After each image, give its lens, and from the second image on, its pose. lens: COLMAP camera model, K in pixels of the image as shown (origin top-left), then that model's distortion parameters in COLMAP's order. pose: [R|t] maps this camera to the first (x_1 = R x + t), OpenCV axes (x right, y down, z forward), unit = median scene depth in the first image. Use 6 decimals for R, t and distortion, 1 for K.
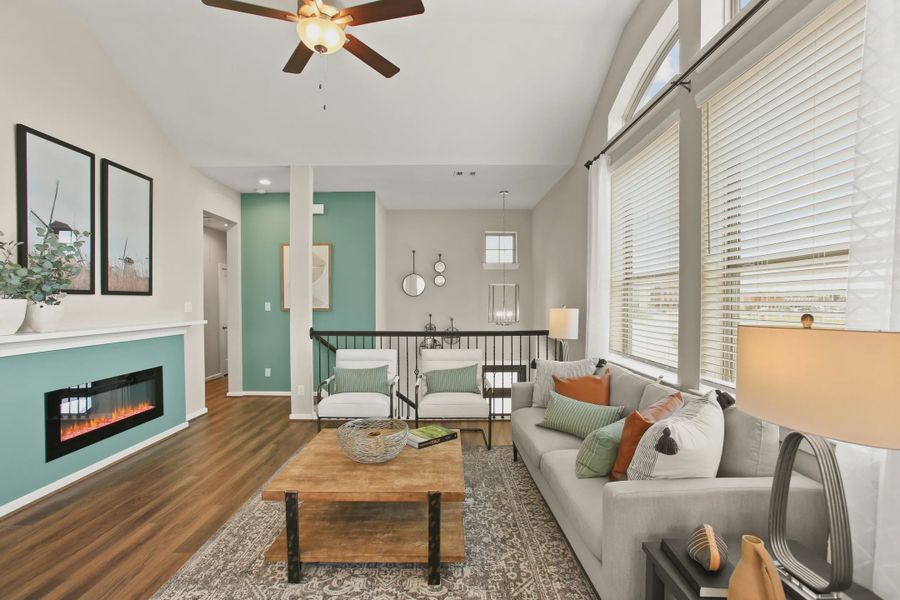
lens RADIAL K [[421.4, 0, 446.6], [0, 421.4, 290.2], [0, 0, 1]] dist [-0.068500, 0.032833]
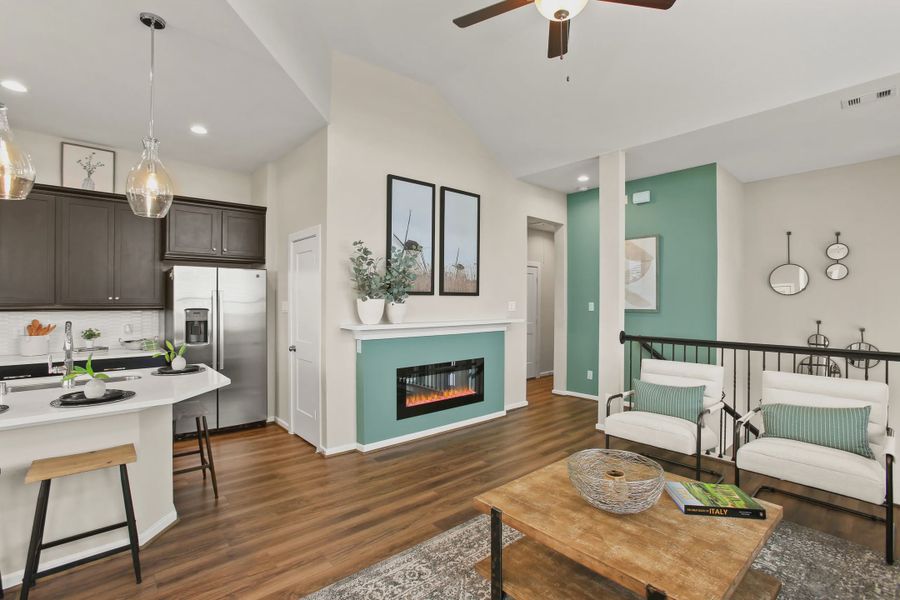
lens RADIAL K [[421.4, 0, 446.6], [0, 421.4, 290.2], [0, 0, 1]] dist [-0.068500, 0.032833]
pose [[0.641980, -0.014208, -0.766589, 0.146831], [0.014321, 0.999876, -0.006538, 0.003589], [0.766587, -0.006781, 0.642104, 0.183230]]
